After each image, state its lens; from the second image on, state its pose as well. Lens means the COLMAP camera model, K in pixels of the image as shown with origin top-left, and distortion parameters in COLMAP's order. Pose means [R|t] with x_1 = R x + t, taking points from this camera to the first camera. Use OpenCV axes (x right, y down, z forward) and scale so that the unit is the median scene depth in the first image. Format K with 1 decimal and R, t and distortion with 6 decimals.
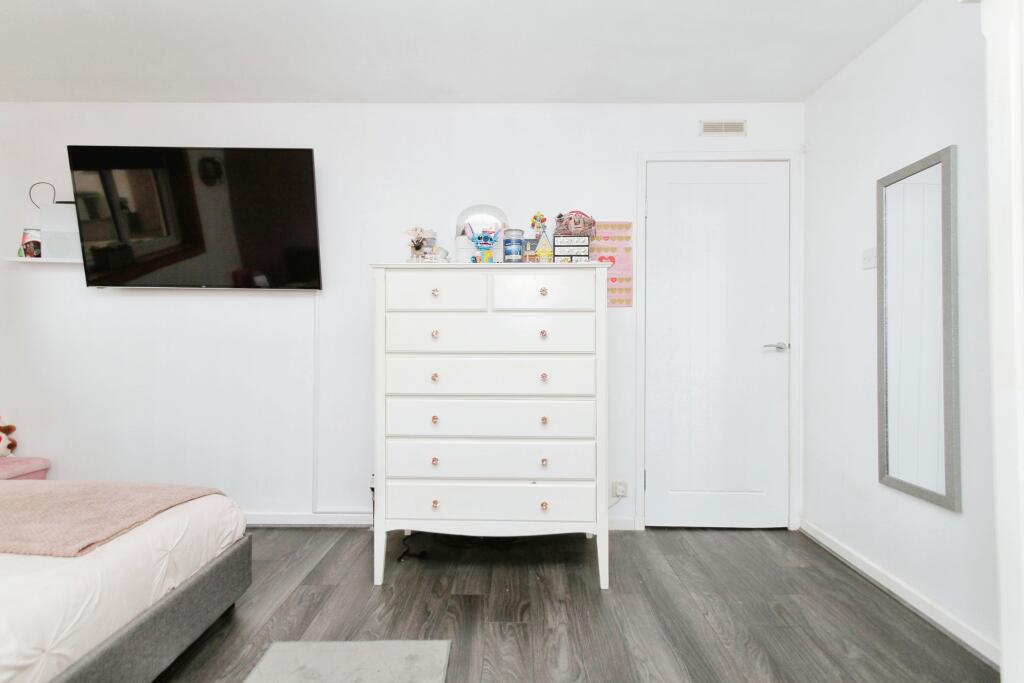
lens RADIAL K [[492.8, 0, 512.6], [0, 492.8, 332.6], [0, 0, 1]] dist [-0.000245, -0.000185]
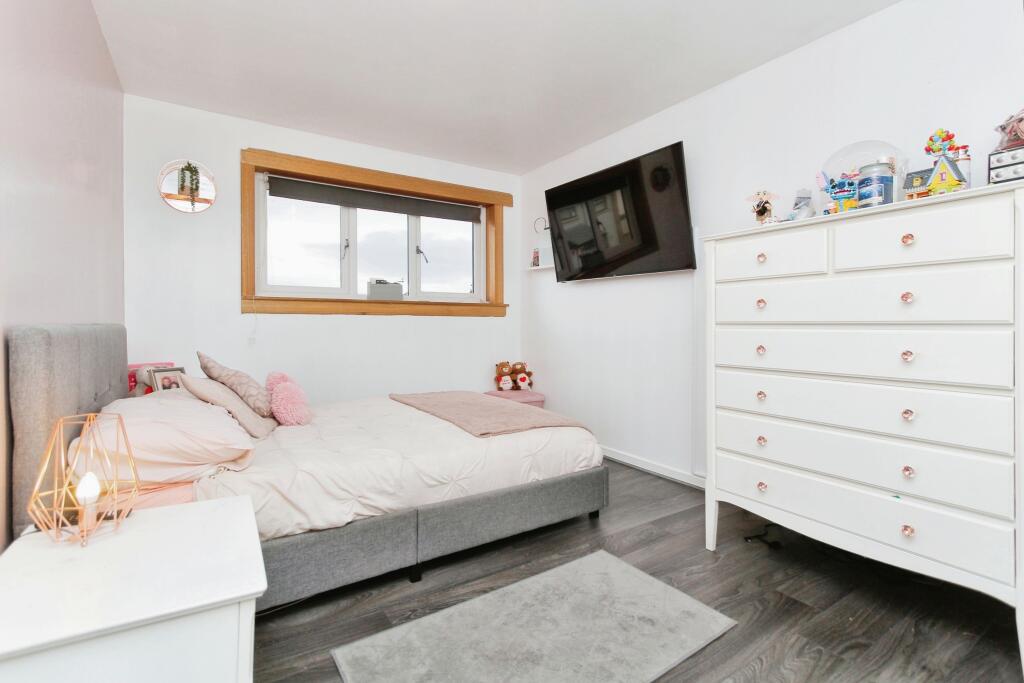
lens RADIAL K [[472.3, 0, 510.6], [0, 472.3, 329.2], [0, 0, 1]] dist [0.000604, 0.000354]
pose [[0.550611, 0.007174, -0.834731, 0.322511], [0.006511, 0.999896, 0.012889, 0.036864], [0.834736, -0.012532, 0.550507, 0.118268]]
